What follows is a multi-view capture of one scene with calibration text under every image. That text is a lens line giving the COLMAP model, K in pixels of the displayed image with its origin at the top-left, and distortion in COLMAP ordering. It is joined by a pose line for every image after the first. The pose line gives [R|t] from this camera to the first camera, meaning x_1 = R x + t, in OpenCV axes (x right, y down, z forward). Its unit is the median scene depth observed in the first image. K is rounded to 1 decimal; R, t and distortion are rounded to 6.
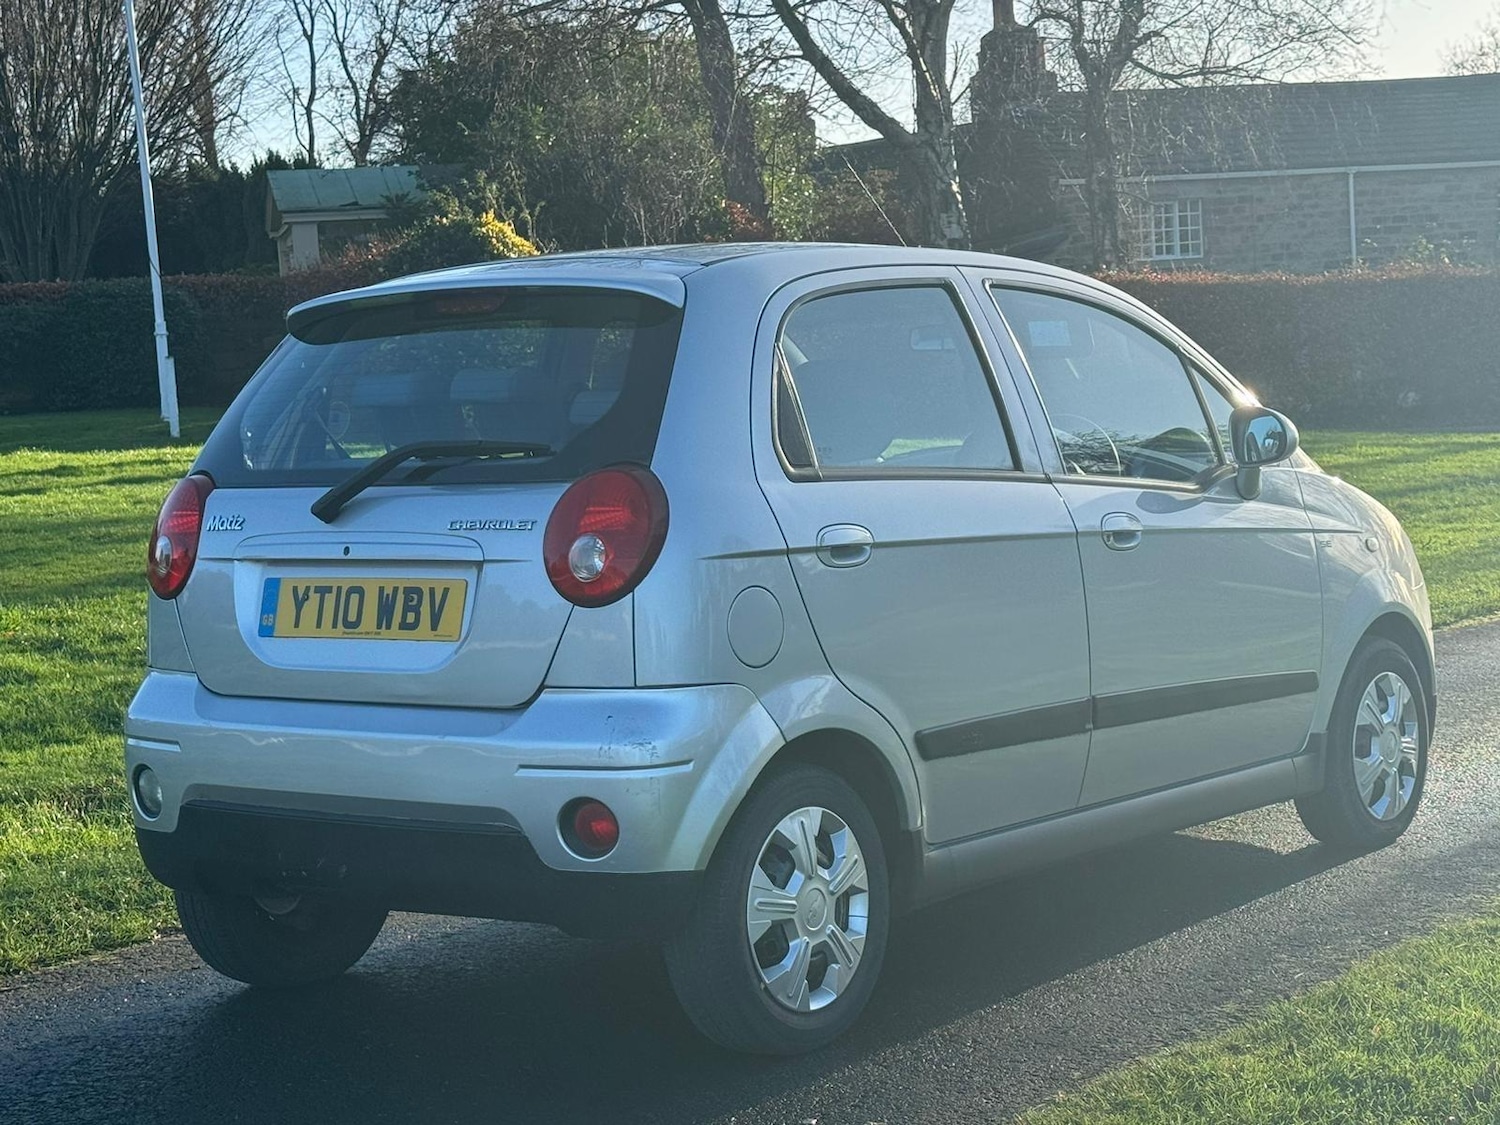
lens RADIAL K [[2739.8, 0, 767.7], [0, 2739.8, 566.6], [0, 0, 1]] dist [0.150172, 0.038978]
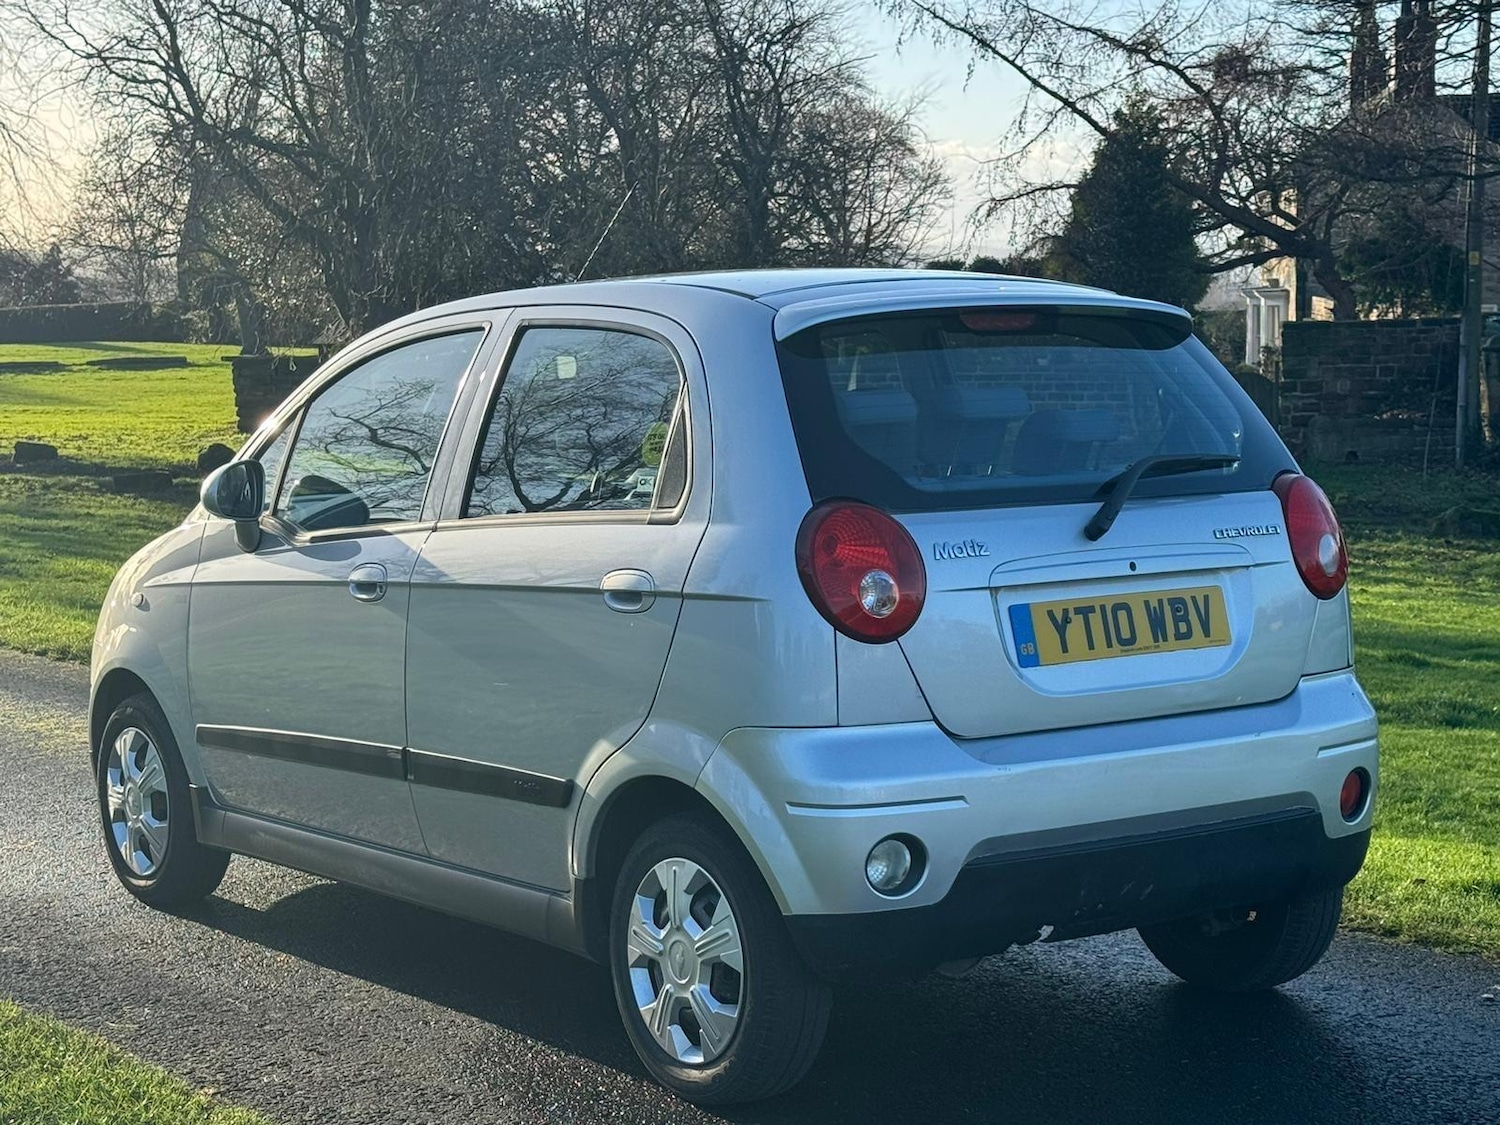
lens RADIAL K [[2739.8, 0, 767.7], [0, 2739.8, 566.6], [0, 0, 1]] dist [0.150172, 0.038978]
pose [[0.279948, -0.043561, 0.959026, -1.131989], [0.064402, 0.997572, 0.026512, -0.040213], [-0.957853, 0.054341, 0.282073, 0.846038]]
